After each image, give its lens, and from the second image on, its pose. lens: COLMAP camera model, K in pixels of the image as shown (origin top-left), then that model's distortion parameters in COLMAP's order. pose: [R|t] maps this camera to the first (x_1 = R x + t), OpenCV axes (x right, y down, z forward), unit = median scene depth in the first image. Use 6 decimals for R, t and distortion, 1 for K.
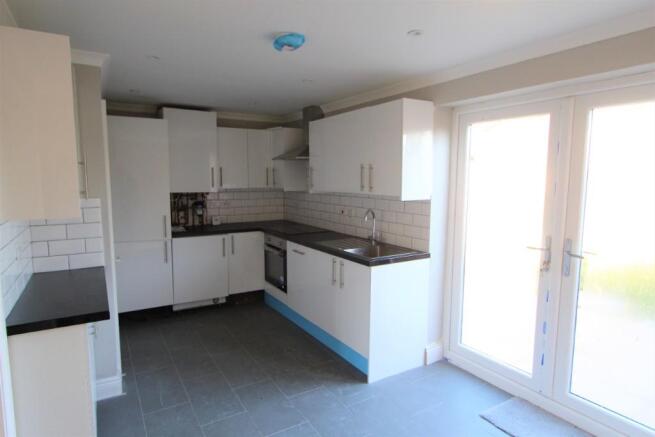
lens RADIAL K [[389.2, 0, 324.5], [0, 389.2, 221.5], [0, 0, 1]] dist [0.000442, 0.001034]
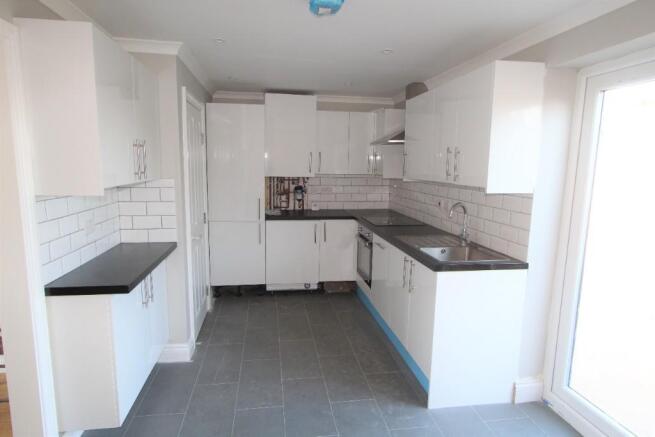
lens RADIAL K [[389.2, 0, 324.5], [0, 389.2, 221.5], [0, 0, 1]] dist [0.000442, 0.001034]
pose [[0.921359, 0.069575, -0.382436, 0.148880], [-0.057470, 0.997421, 0.043000, -0.008417], [0.384442, -0.017640, 0.922981, 0.107043]]
